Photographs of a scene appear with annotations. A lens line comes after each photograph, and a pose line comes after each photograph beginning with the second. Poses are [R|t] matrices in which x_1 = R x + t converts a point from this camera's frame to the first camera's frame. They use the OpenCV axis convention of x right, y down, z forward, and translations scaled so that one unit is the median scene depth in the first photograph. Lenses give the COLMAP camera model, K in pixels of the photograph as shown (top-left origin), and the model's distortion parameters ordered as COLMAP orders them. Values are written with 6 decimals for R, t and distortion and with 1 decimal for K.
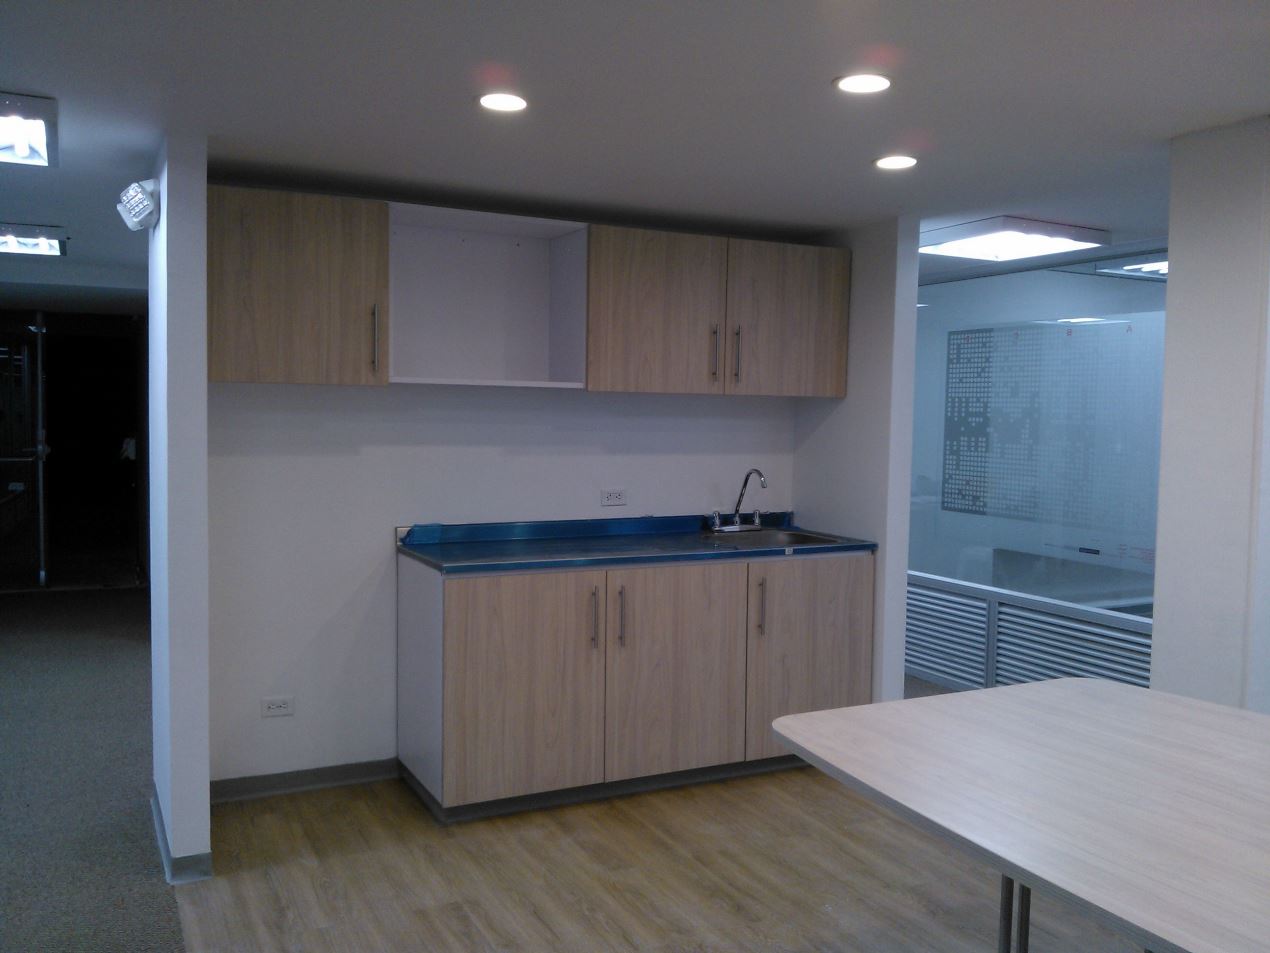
lens RADIAL K [[1090.4, 0, 631.1], [0, 1090.4, 458.4], [0, 0, 1]] dist [-0.000185, -0.001098]
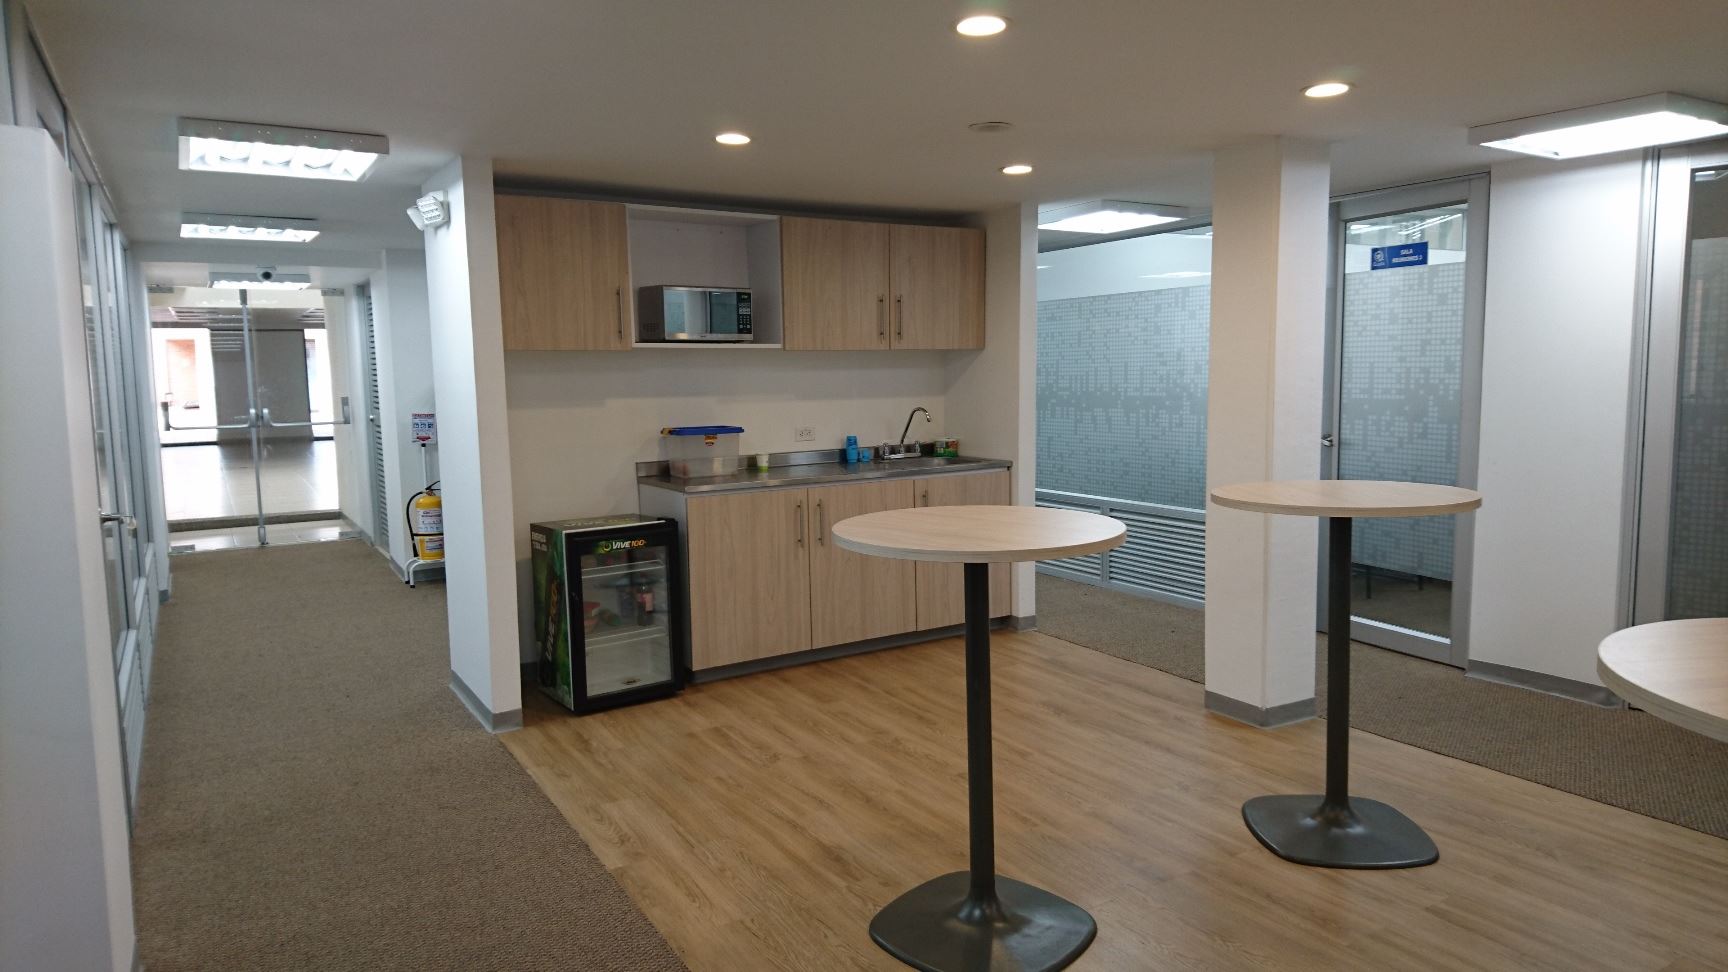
lens RADIAL K [[1083.4, 0, 871.9], [0, 1083.4, 487.2], [0, 0, 1]] dist [0.112909, -0.163607]
pose [[0.995270, -0.042793, 0.087210, -0.057750], [0.037005, 0.997070, 0.066945, 0.017438], [-0.089819, -0.063401, 0.993938, -0.290112]]
